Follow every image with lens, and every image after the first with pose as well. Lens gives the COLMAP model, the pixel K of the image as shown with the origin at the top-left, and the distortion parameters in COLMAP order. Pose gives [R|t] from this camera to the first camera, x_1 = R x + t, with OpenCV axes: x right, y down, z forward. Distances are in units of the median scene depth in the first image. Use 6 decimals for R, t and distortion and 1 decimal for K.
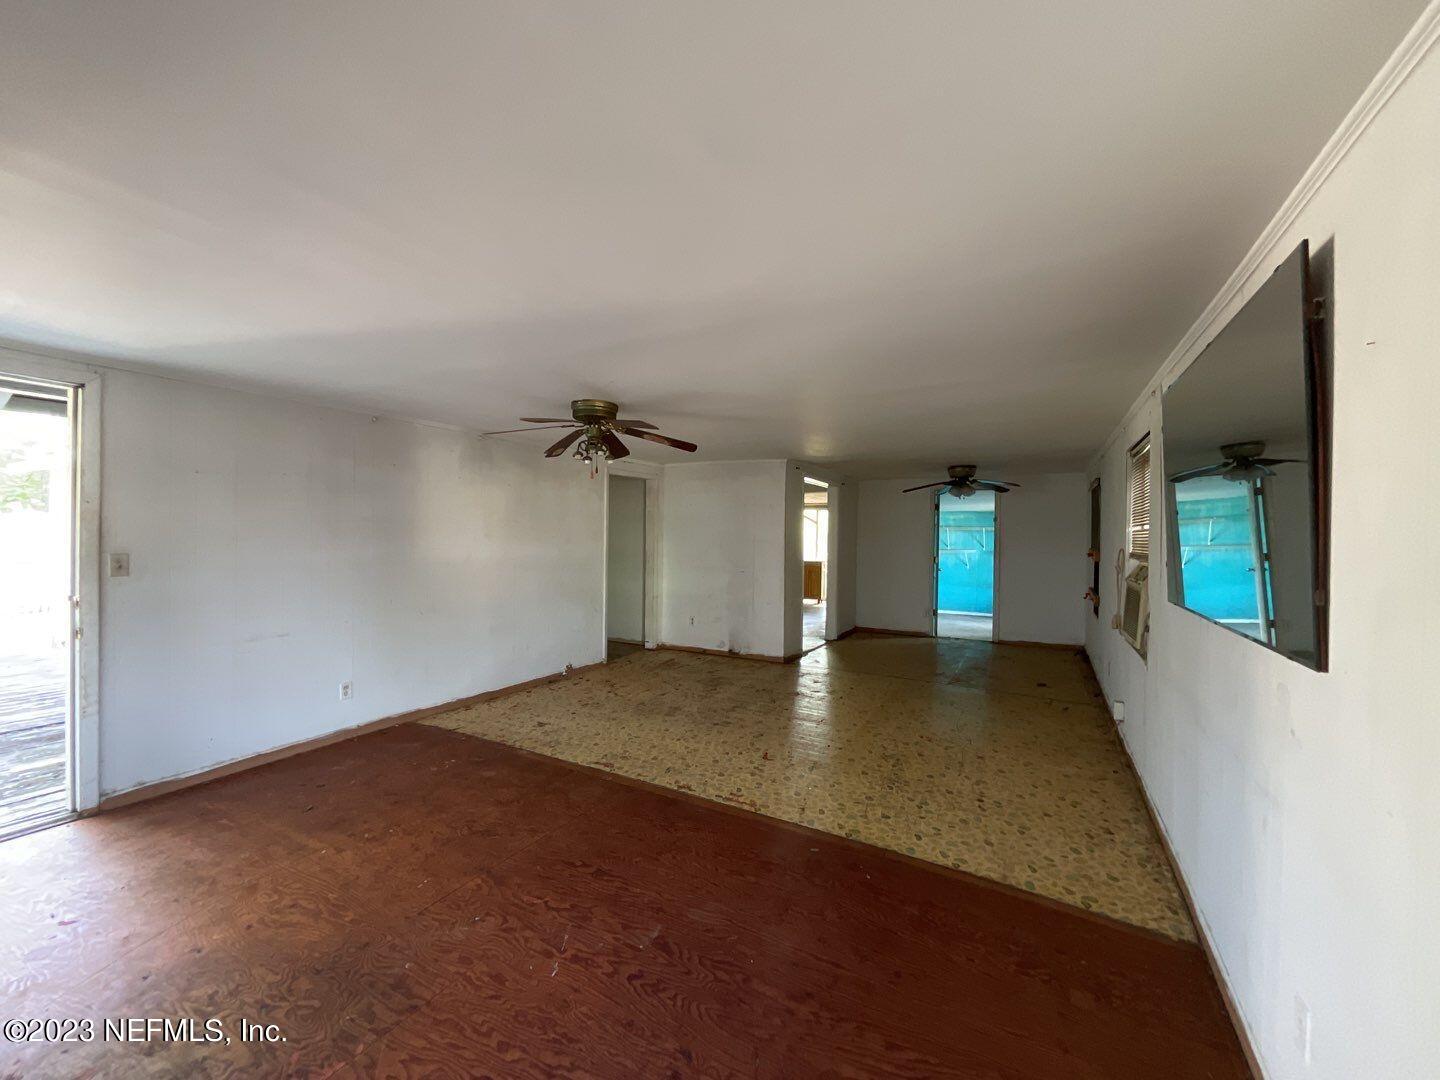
lens RADIAL K [[580.9, 0, 714.7], [0, 580.9, 554.4], [0, 0, 1]] dist [-0.001671, 0.000929]
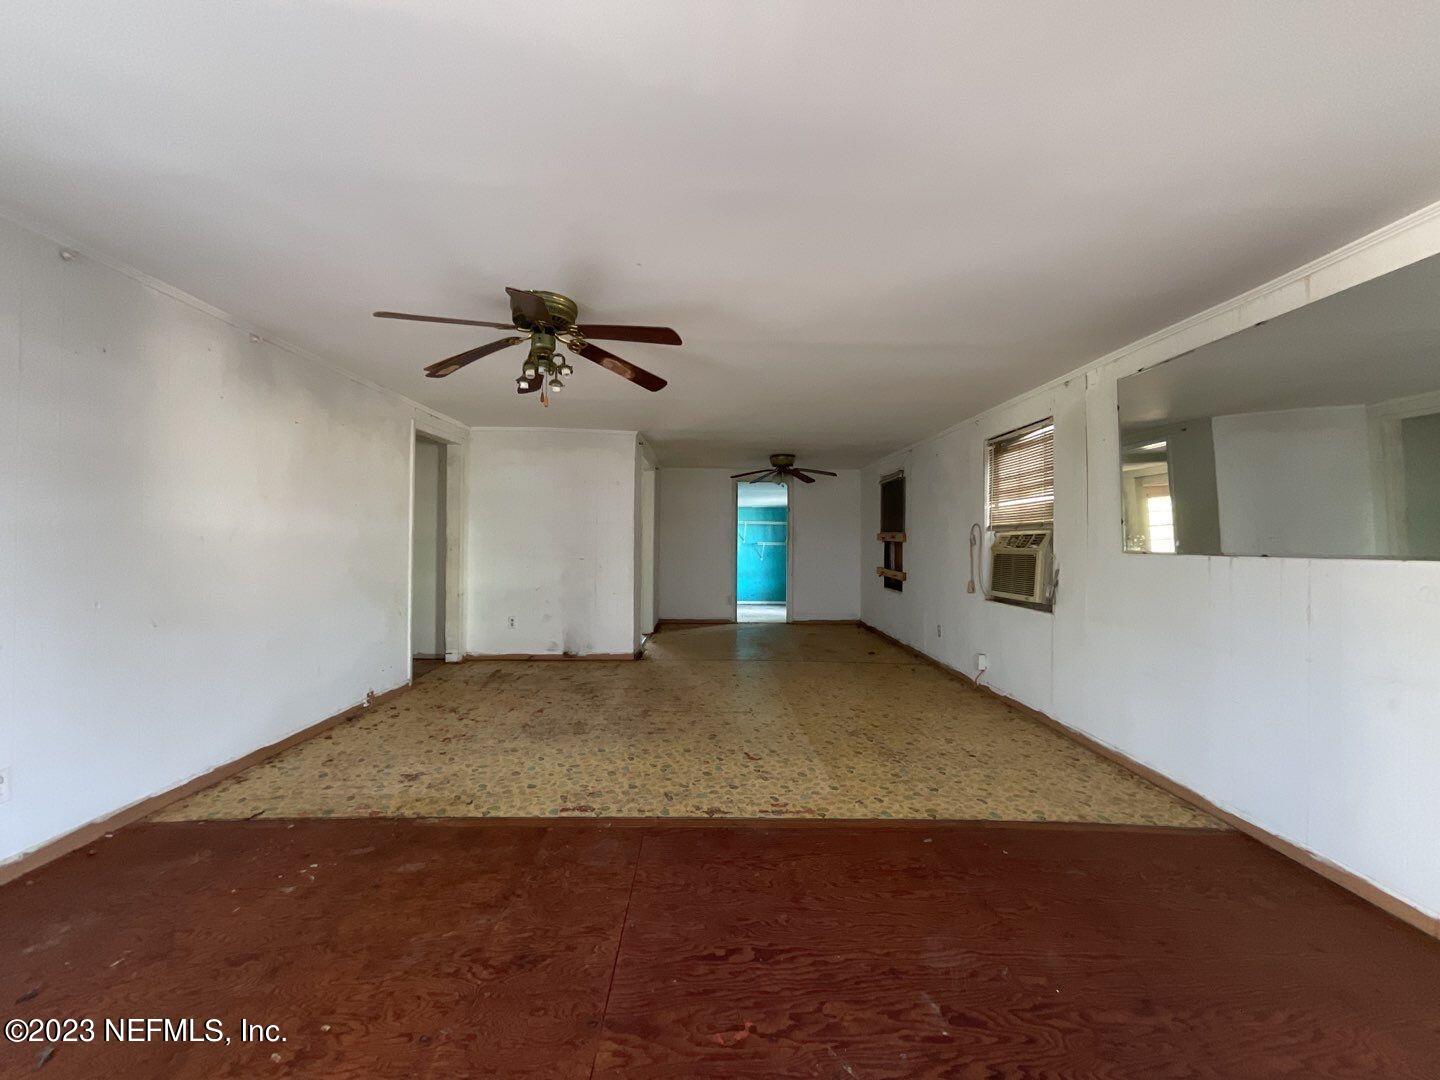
lens RADIAL K [[580.9, 0, 720.9], [0, 580.9, 549.1], [0, 0, 1]] dist [-0.001671, 0.000929]
pose [[0.862202, -0.008525, 0.506492, -0.343050], [0.017992, 0.999743, -0.013801, 0.050128], [-0.506244, 0.021012, 0.862134, 0.256168]]
